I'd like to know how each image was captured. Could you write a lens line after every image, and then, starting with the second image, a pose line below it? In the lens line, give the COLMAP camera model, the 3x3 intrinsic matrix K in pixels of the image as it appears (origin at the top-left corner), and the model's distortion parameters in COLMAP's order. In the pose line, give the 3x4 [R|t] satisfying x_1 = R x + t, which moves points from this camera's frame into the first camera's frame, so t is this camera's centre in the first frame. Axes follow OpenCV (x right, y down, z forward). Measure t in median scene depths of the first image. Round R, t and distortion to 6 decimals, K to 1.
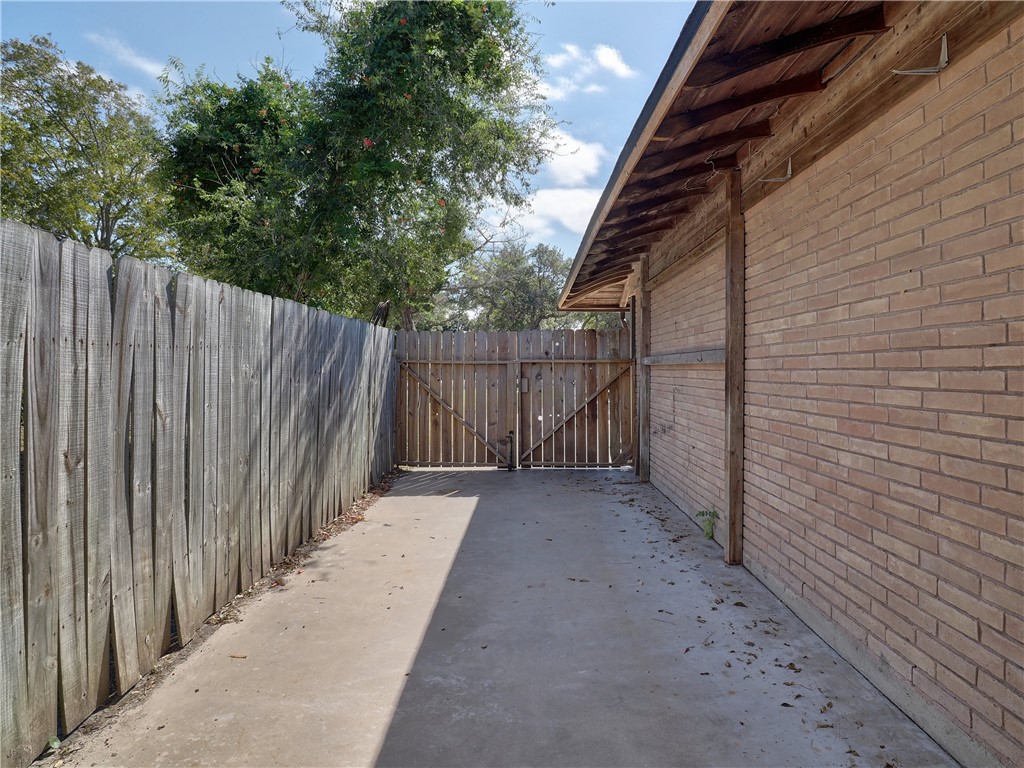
lens RADIAL K [[596.8, 0, 511.8], [0, 596.8, 381.2], [0, 0, 1]] dist [0.000227, 0.000037]
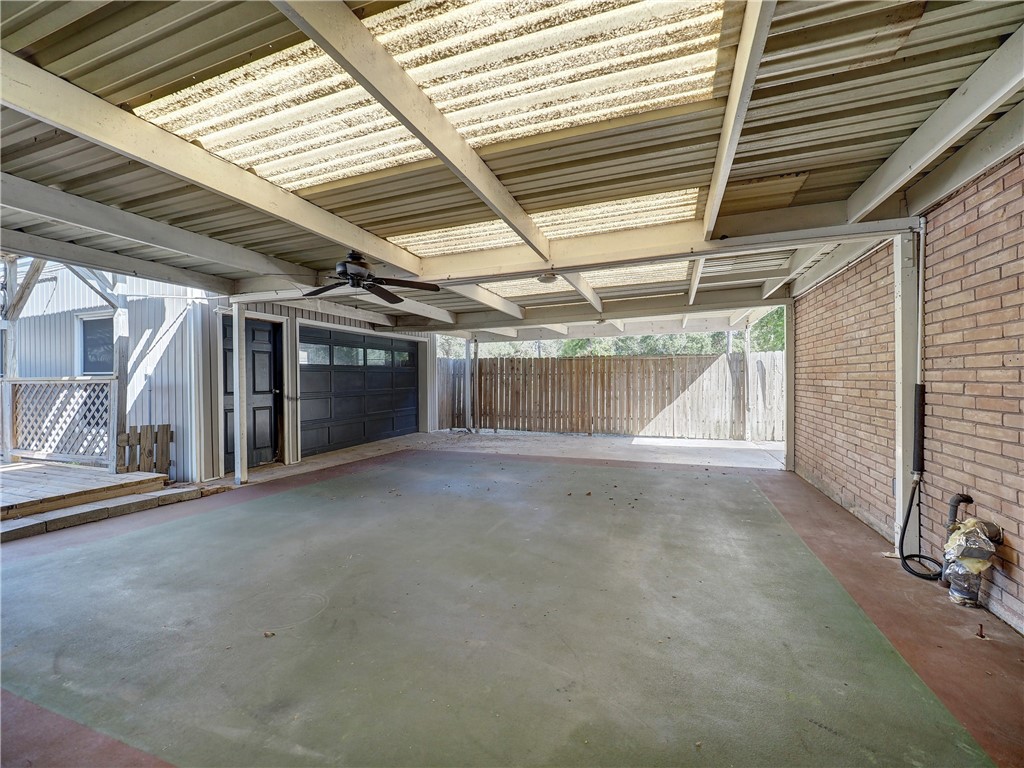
lens RADIAL K [[426.1, 0, 512.7], [0, 426.1, 383.3], [0, 0, 1]] dist [-0.002691, -0.000368]
pose [[0.924525, -0.004513, -0.381094, 0.020826], [0.007316, 0.999956, 0.005908, 0.003881], [0.381050, -0.008250, 0.924517, -0.537822]]
